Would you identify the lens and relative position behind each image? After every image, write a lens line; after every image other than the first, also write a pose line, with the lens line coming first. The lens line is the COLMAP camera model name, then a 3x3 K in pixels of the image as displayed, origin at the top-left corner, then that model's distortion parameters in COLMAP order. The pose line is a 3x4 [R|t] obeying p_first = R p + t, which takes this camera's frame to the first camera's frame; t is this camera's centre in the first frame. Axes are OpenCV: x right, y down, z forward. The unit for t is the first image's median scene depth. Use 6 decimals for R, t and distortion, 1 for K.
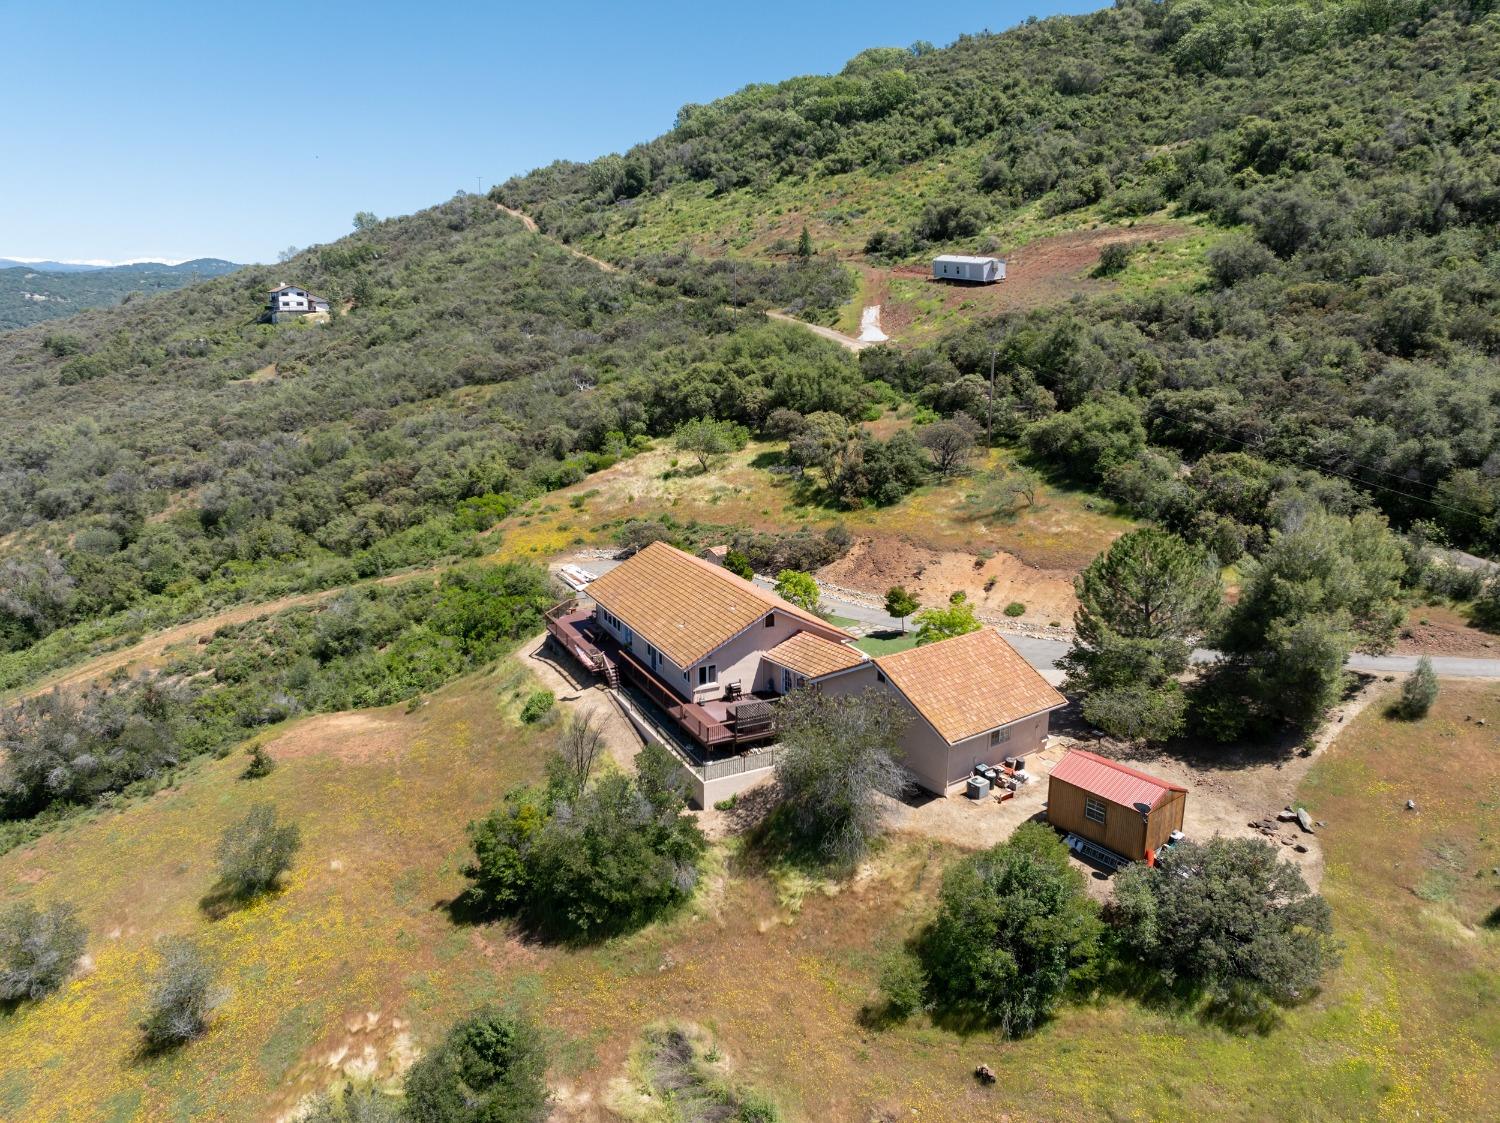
lens RADIAL K [[1048.4, 0, 752.9], [0, 1048.4, 562.7], [0, 0, 1]] dist [-0.051526, 0.020520]
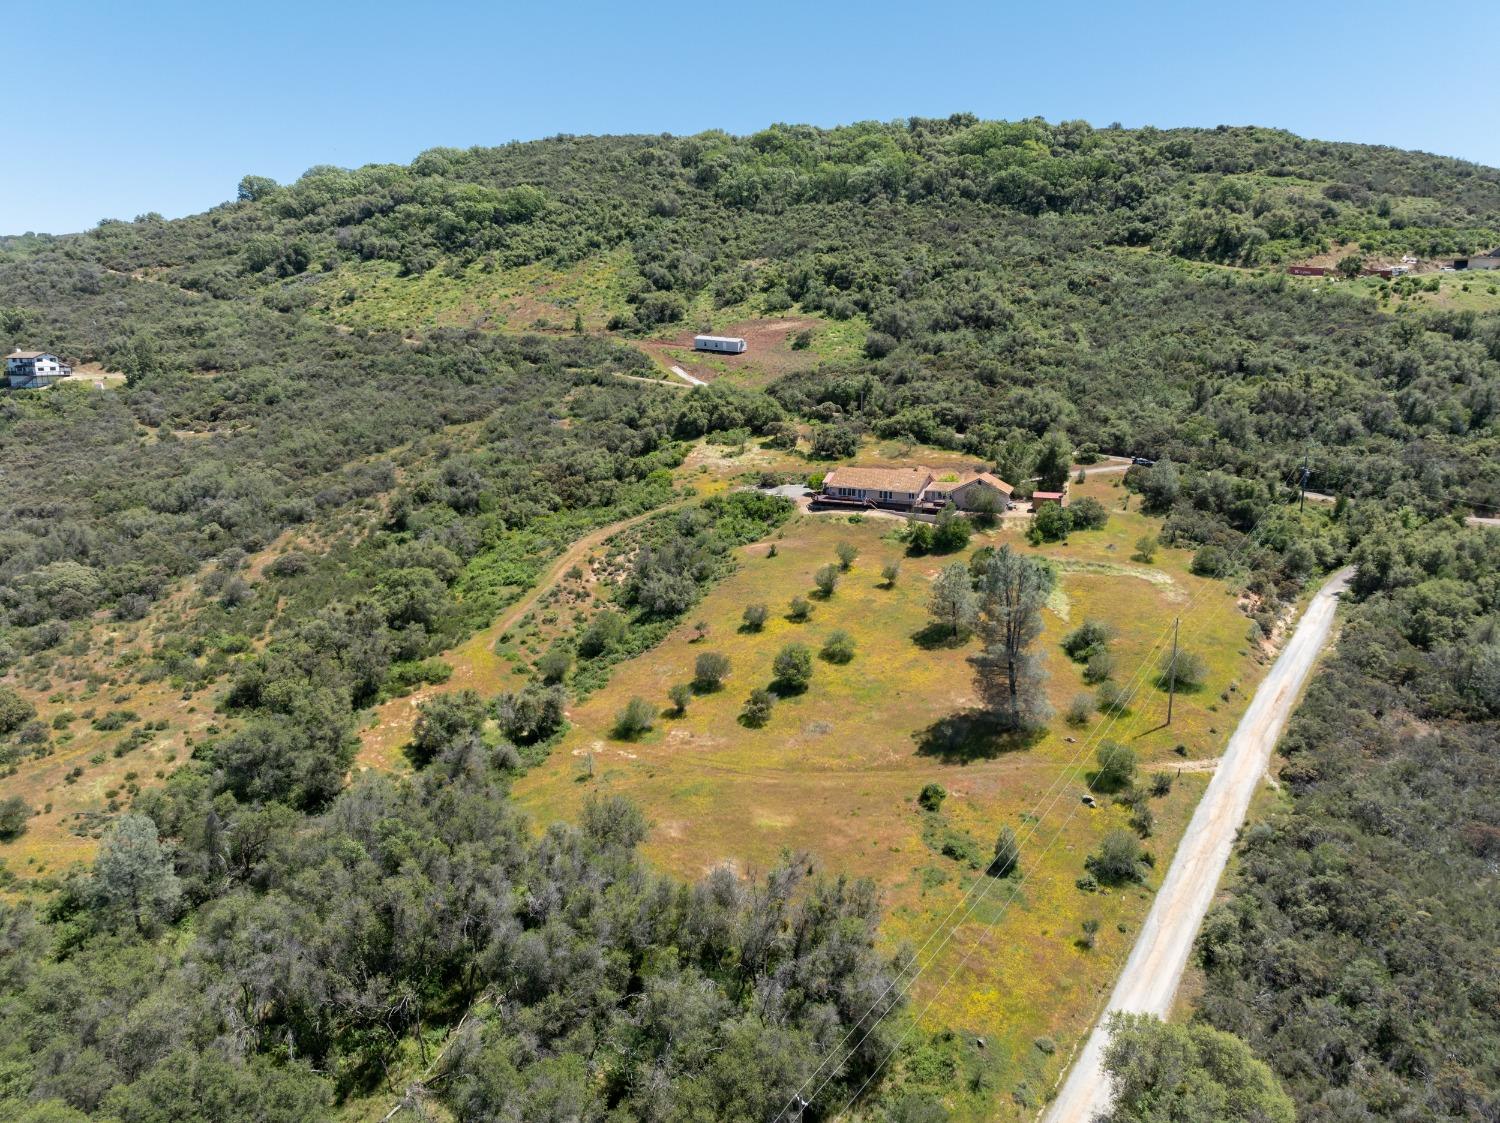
lens RADIAL K [[1048.4, 0, 747.3], [0, 1048.4, 561.7], [0, 0, 1]] dist [-0.051526, 0.020520]
pose [[0.832316, -0.120355, 0.541077, -0.478232], [0.138415, 0.990347, 0.007372, 0.045021], [-0.536741, 0.068757, 0.840941, -0.298431]]
